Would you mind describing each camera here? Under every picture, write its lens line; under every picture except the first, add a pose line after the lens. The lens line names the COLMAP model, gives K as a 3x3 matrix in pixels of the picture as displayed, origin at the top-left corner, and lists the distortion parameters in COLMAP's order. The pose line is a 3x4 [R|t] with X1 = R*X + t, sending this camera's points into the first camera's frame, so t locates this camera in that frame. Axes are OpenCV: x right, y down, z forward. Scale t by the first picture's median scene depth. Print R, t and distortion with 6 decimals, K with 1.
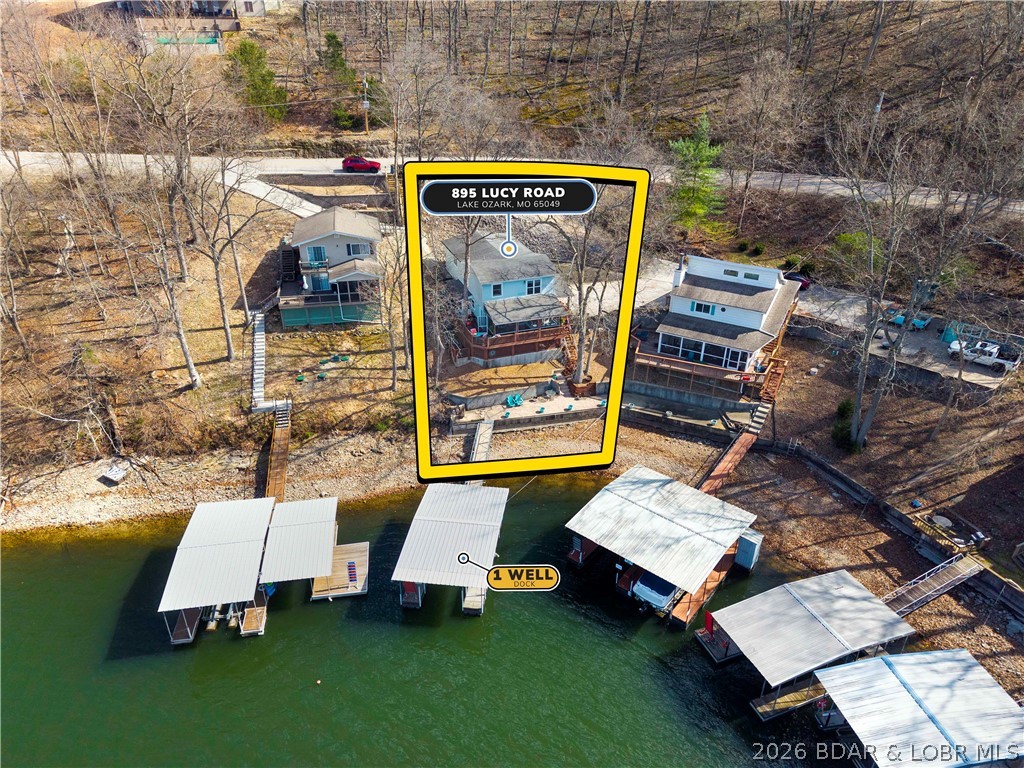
lens RADIAL K [[684.3, 0, 514.7], [0, 684.3, 387.2], [0, 0, 1]] dist [0.043878, -0.026814]
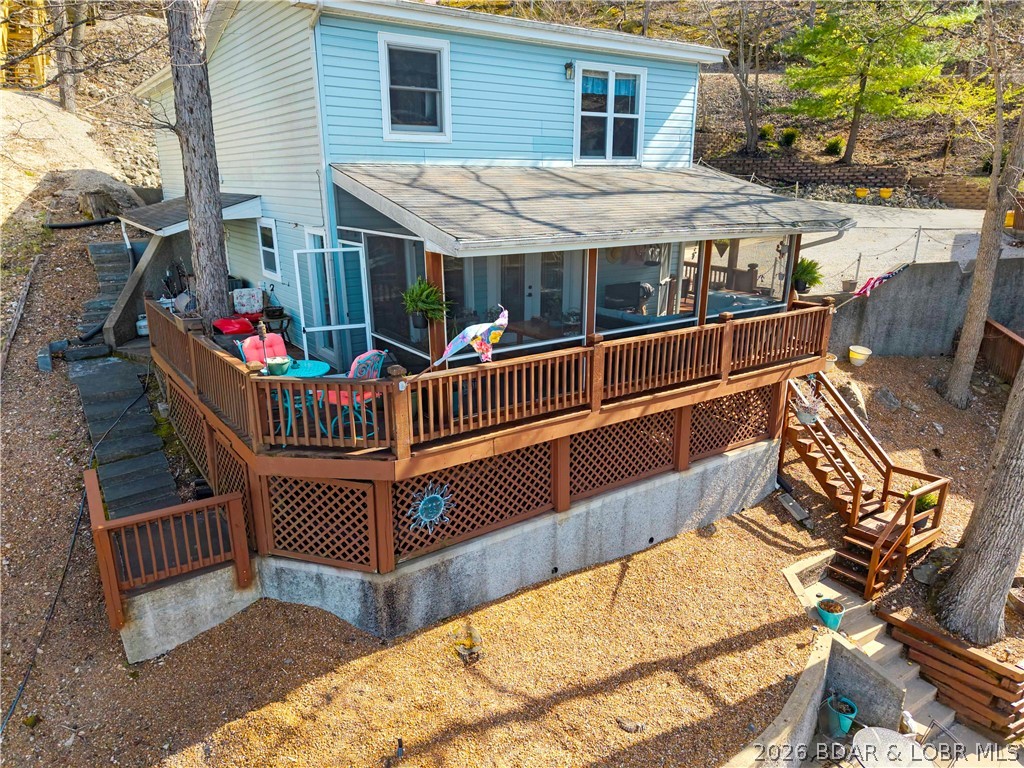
lens RADIAL K [[684.3, 0, 514.7], [0, 684.3, 387.2], [0, 0, 1]] dist [0.043878, -0.026814]
pose [[0.969534, -0.081574, 0.230974, -0.046494], [0.126829, 0.973862, -0.188436, -0.047540], [-0.209565, 0.211989, 0.954538, 0.887606]]
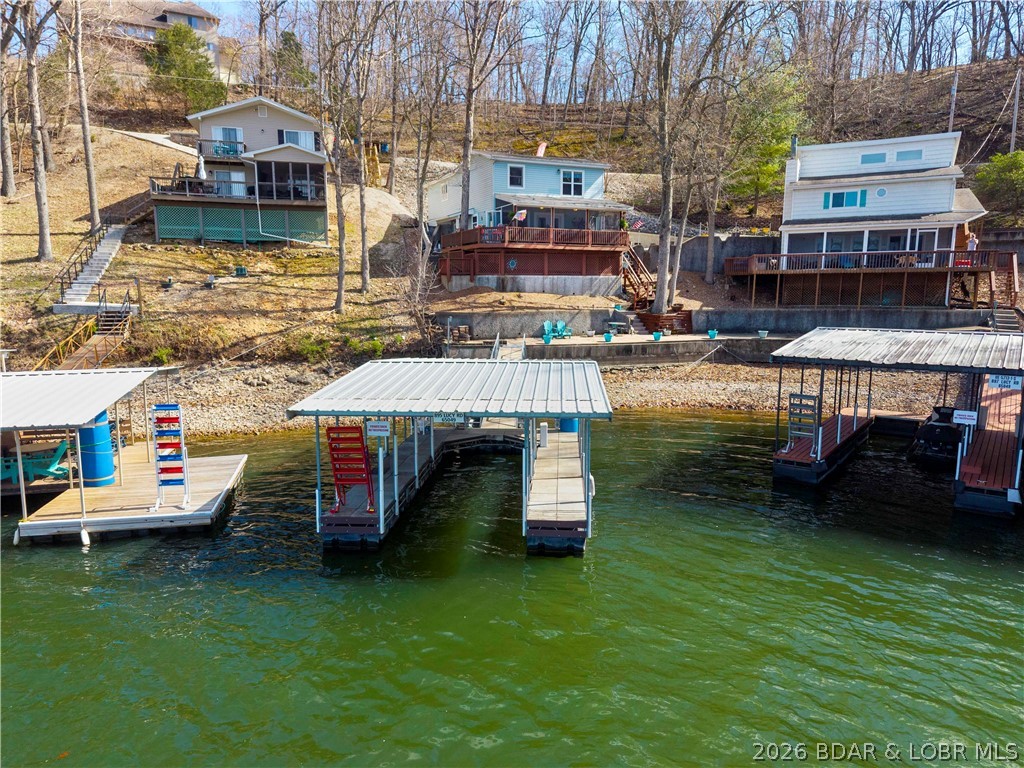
lens RADIAL K [[684.3, 0, 514.7], [0, 684.3, 387.2], [0, 0, 1]] dist [0.043878, -0.026814]
pose [[0.998350, -0.019015, 0.054175, -0.066285], [0.036447, 0.938966, -0.342075, 0.257197], [-0.044364, 0.343485, 0.938110, 0.494399]]
